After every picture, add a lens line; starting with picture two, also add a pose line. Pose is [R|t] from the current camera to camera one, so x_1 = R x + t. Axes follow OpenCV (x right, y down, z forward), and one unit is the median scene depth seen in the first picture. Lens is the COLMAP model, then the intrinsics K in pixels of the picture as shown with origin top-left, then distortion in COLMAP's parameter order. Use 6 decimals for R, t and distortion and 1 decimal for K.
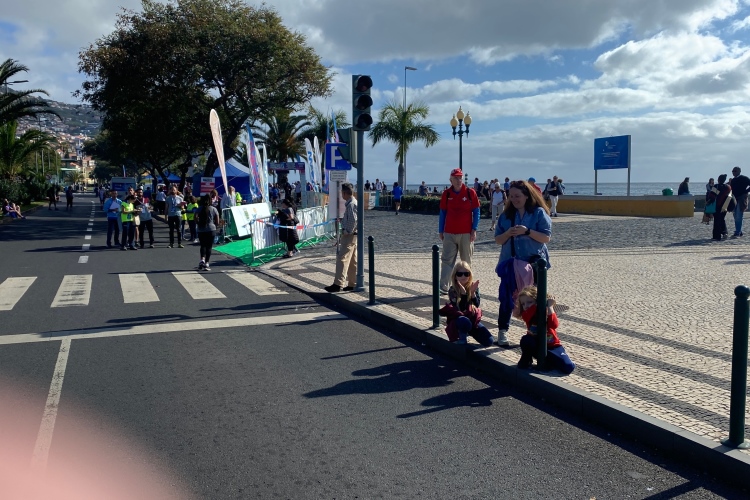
lens RADIAL K [[566.7, 0, 352.3], [0, 566.7, 236.7], [0, 0, 1]] dist [0.006176, 0.002340]
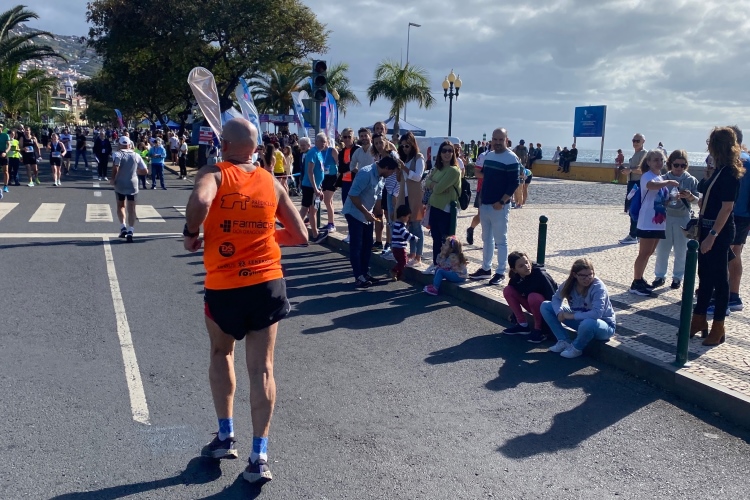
lens RADIAL K [[616.1, 0, 375.0], [0, 616.1, 250.0], [0, 0, 1]] dist [-0.002394, -0.004973]
pose [[0.998878, 0.043587, 0.018495, 0.041439], [-0.045015, 0.995317, 0.085544, 0.009917], [-0.014680, -0.086280, 0.996163, -0.145160]]
